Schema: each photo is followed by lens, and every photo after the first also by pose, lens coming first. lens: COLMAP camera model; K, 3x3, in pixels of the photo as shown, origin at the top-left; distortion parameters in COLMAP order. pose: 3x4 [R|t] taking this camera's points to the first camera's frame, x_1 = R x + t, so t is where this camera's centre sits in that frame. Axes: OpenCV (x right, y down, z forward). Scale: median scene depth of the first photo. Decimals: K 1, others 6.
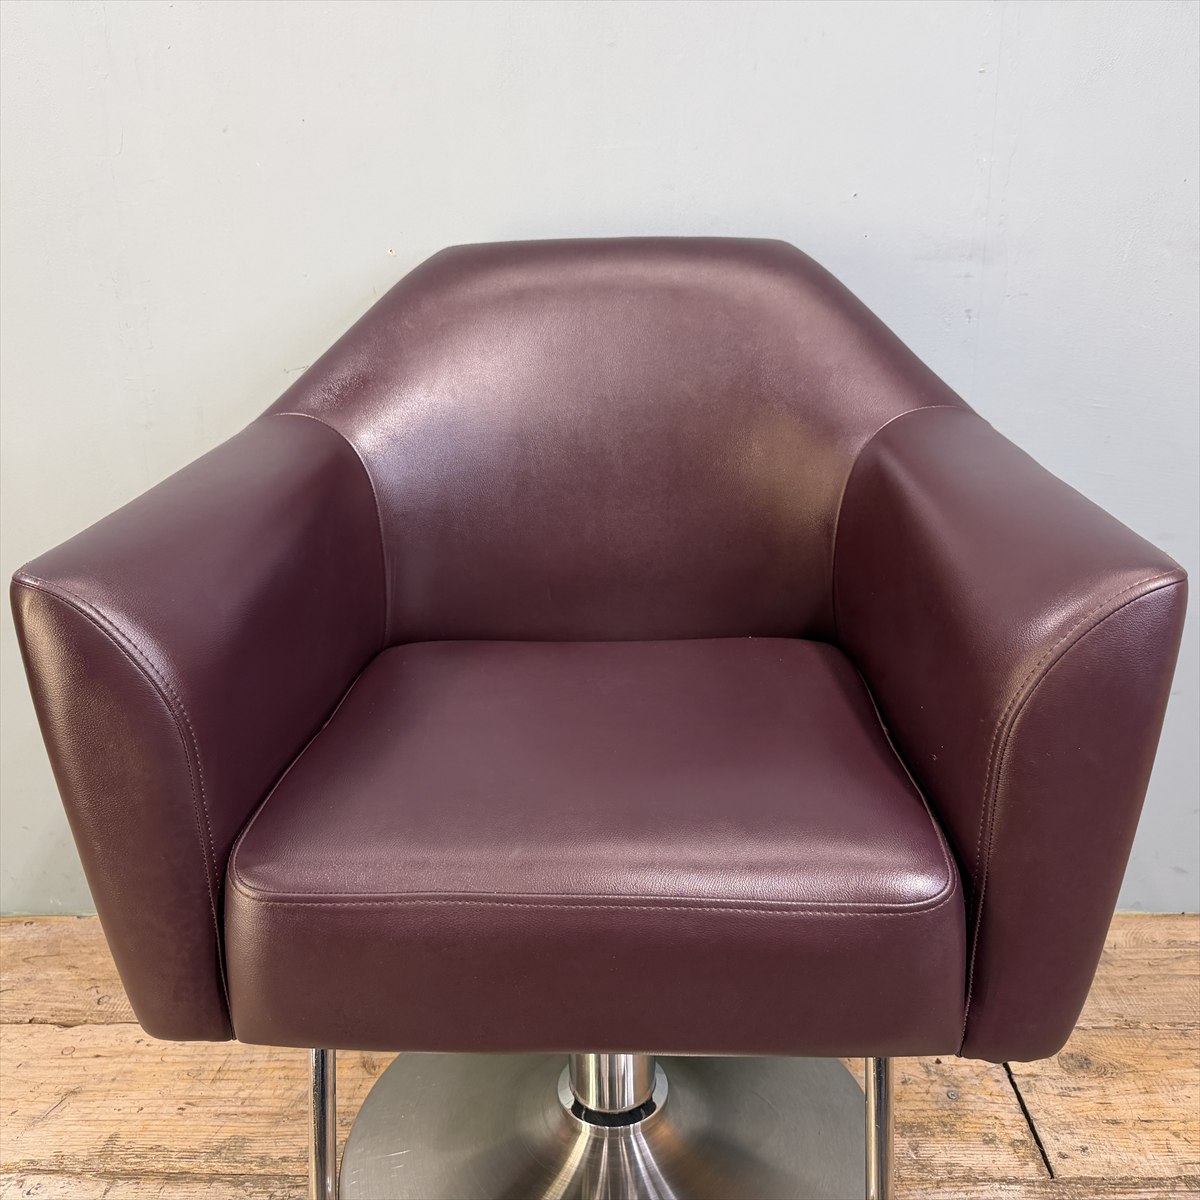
lens RADIAL K [[1144.6, 0, 594.5], [0, 1144.6, 601.9], [0, 0, 1]] dist [0.001567, -0.006550]
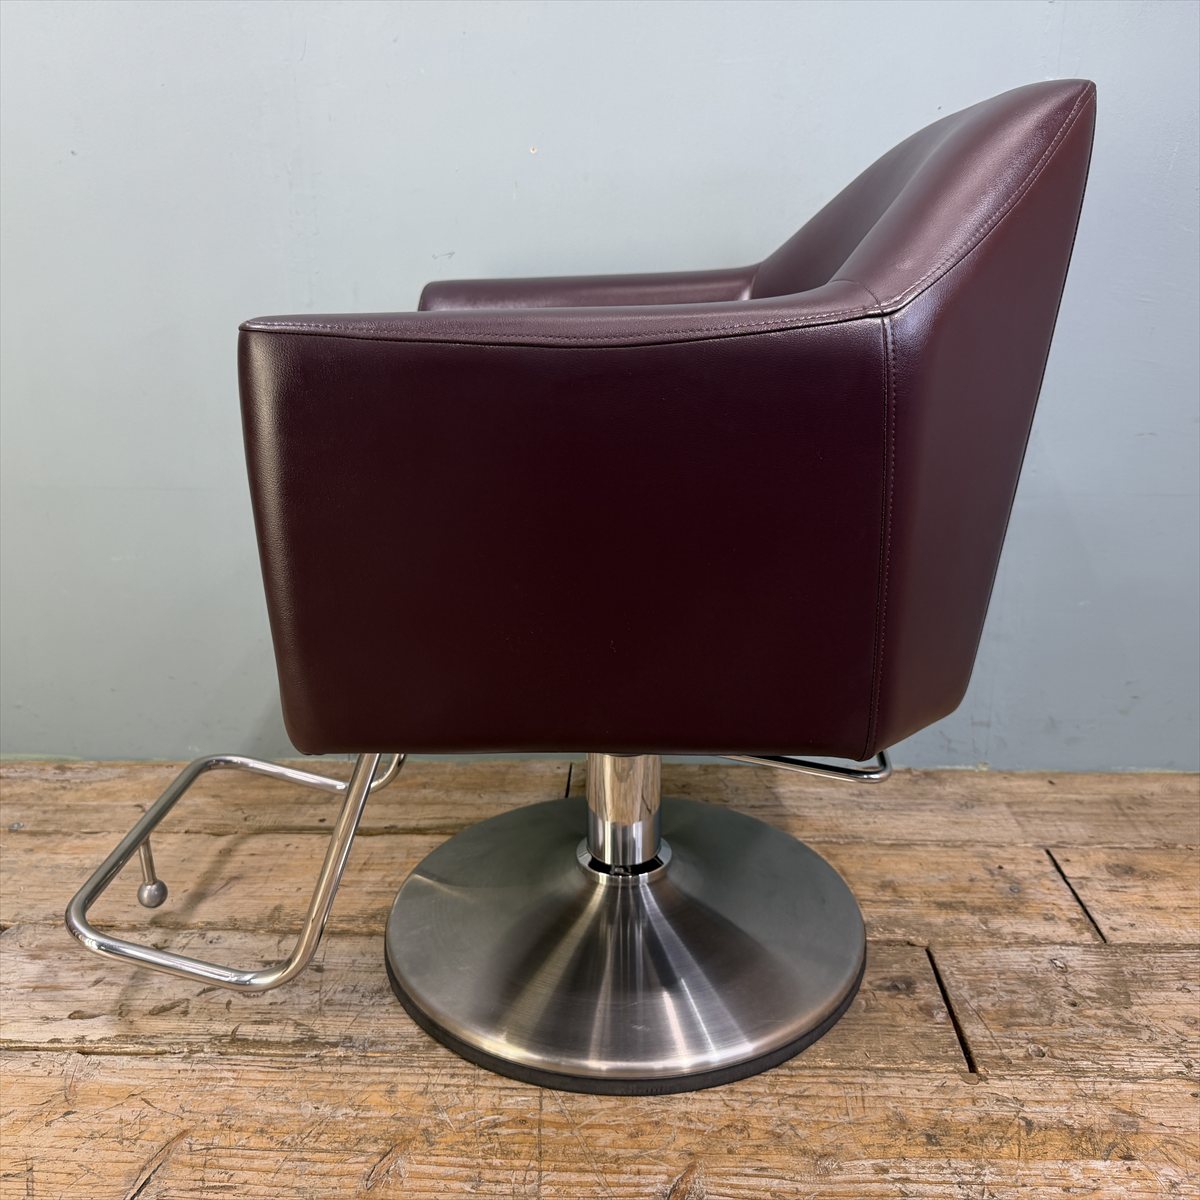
lens RADIAL K [[1143.6, 0, 610.4], [0, 1143.6, 623.6], [0, 0, 1]] dist [-0.003976, 0.008442]
pose [[0.999702, 0.022567, 0.009285, -0.107609], [-0.022423, 0.999631, -0.015313, 0.195510], [-0.009628, 0.015101, 0.999840, -0.139907]]
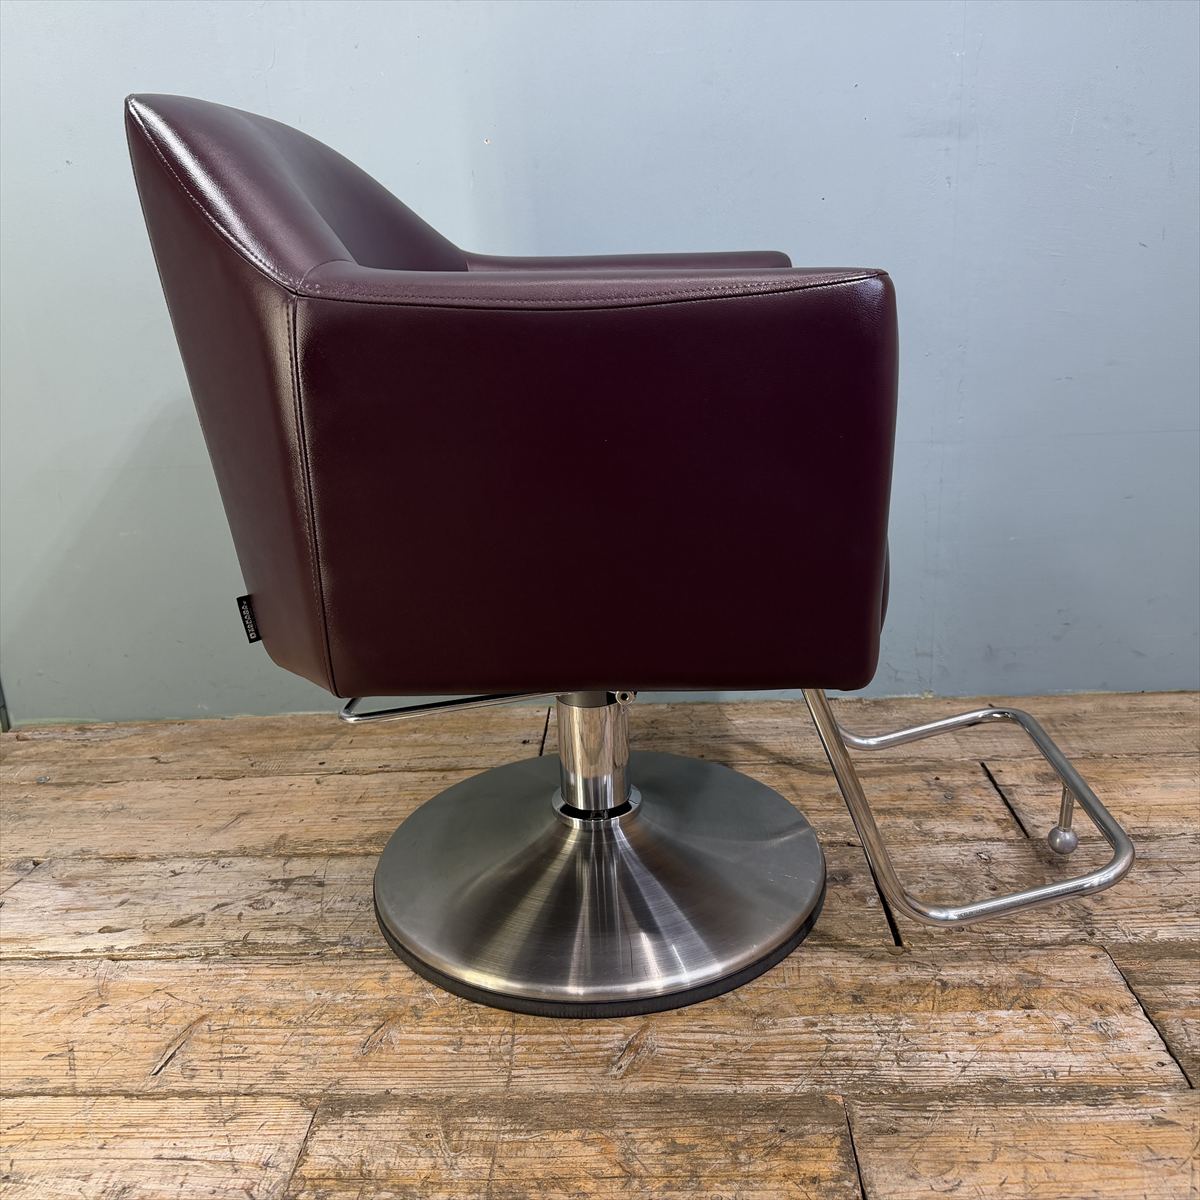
lens RADIAL K [[1138.5, 0, 600.0], [0, 1138.5, 600.0], [0, 0, 1]] dist [0.047769, -0.062972]
pose [[0.999840, -0.016991, -0.005570, -0.059453], [0.016868, 0.999629, -0.021383, 0.239247], [0.005932, 0.021286, 0.999756, -0.262825]]
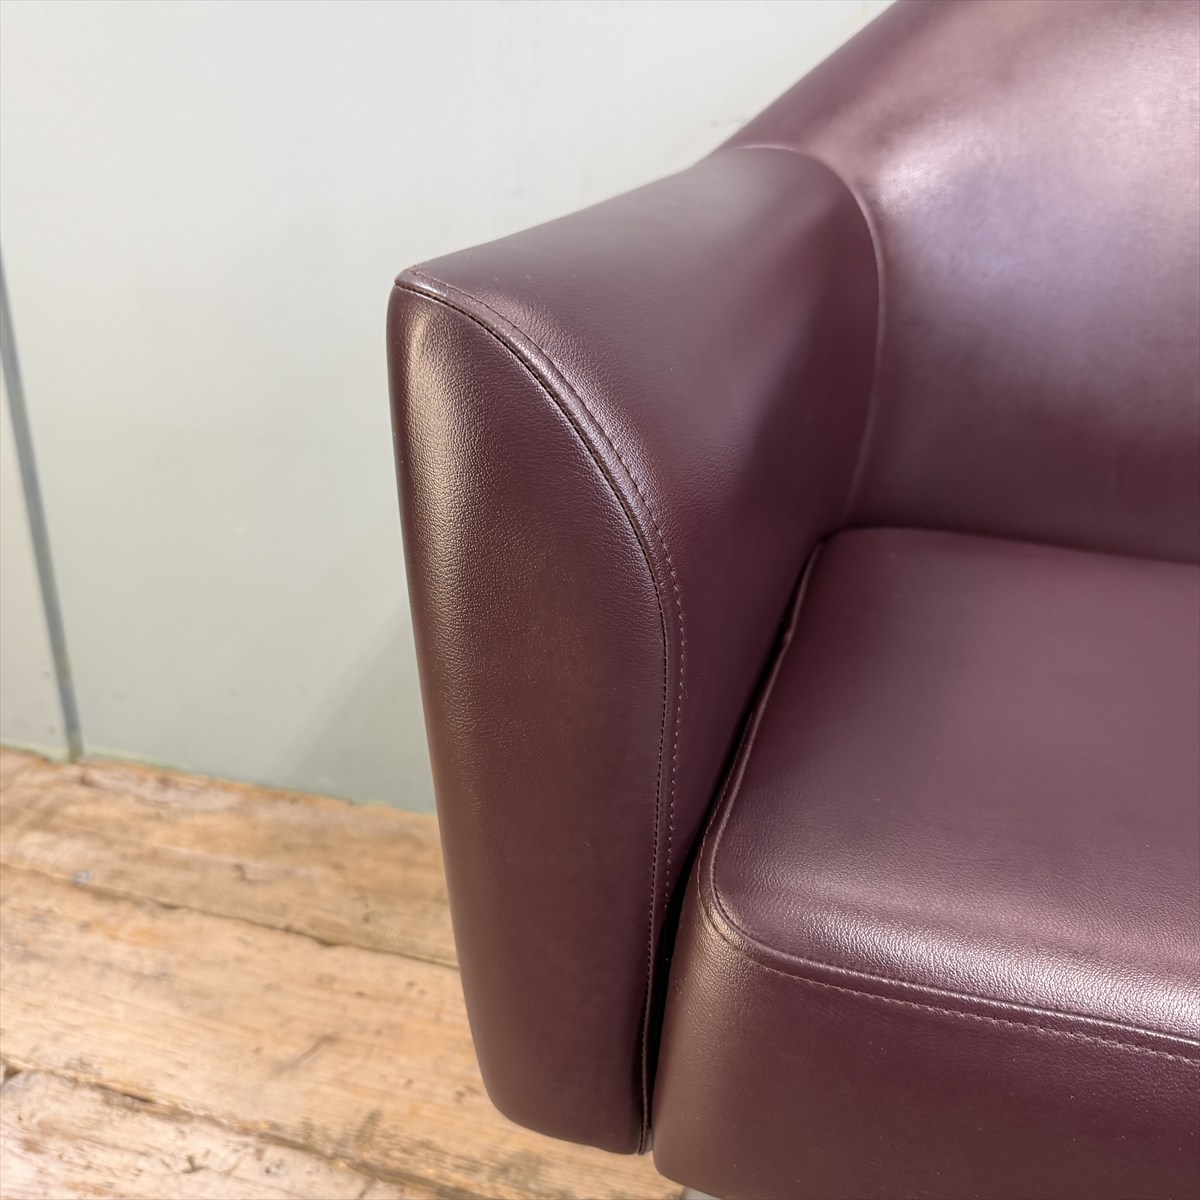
lens RADIAL K [[1143.6, 0, 610.4], [0, 1143.6, 623.6], [0, 0, 1]] dist [-0.003976, 0.008442]
pose [[0.972228, 0.154168, -0.176083, -0.180490], [-0.136741, 0.984788, 0.107214, 0.037475], [0.189933, -0.080159, 0.978519, 0.301781]]
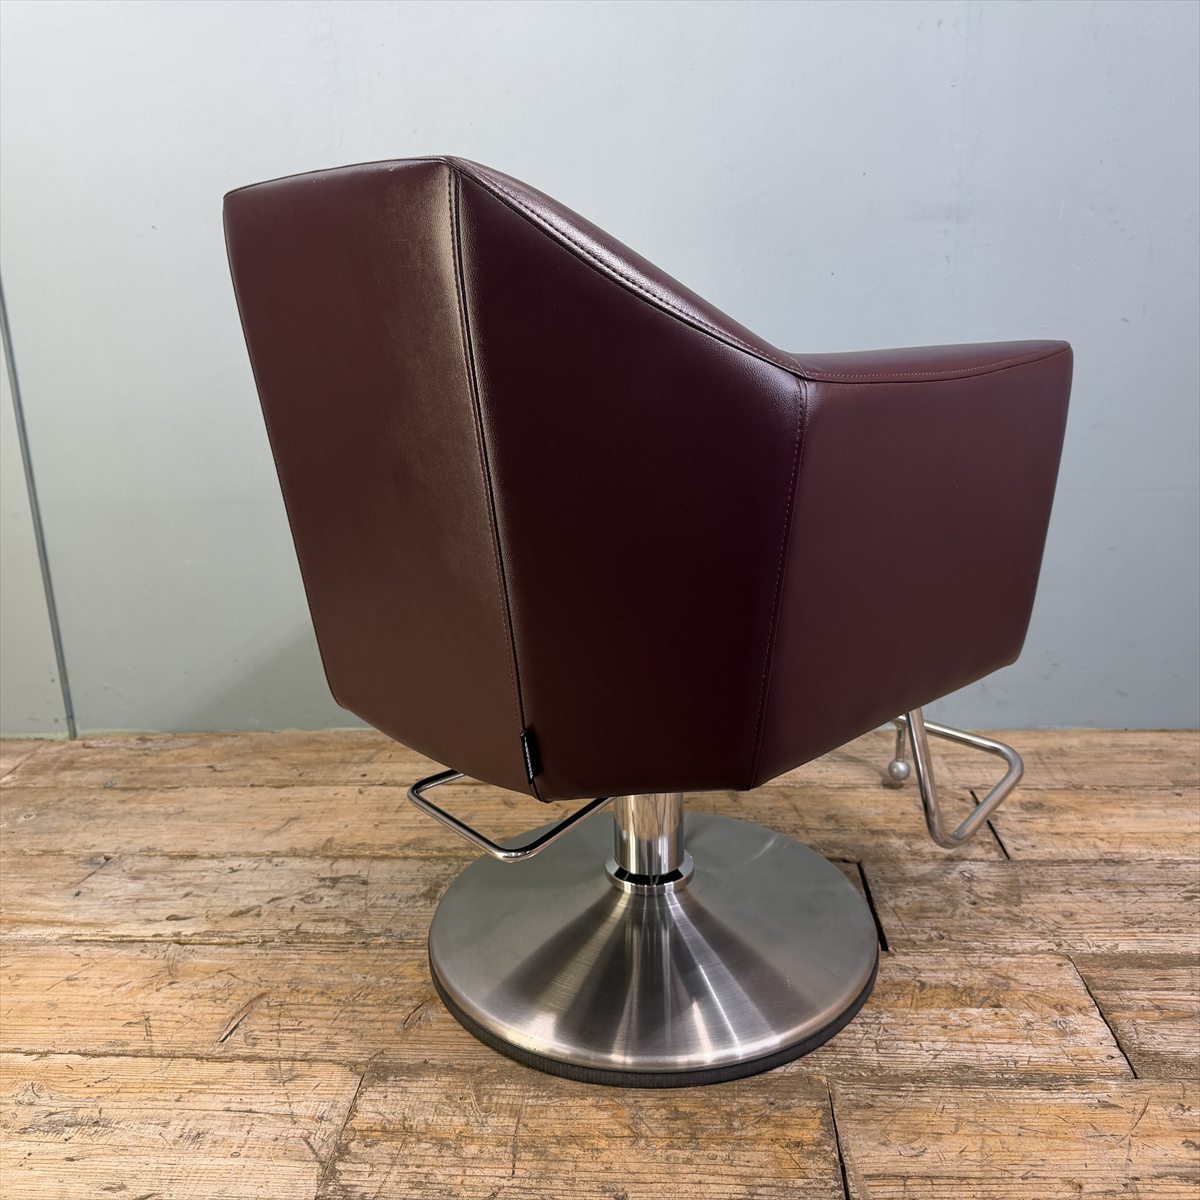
lens RADIAL K [[1139.4, 0, 602.7], [0, 1139.4, 593.2], [0, 0, 1]] dist [0.066937, -0.099489]
pose [[0.999724, 0.006499, -0.022562, -0.059612], [-0.007677, 0.998590, -0.052530, 0.238410], [0.022188, 0.052689, 0.998364, -0.395321]]
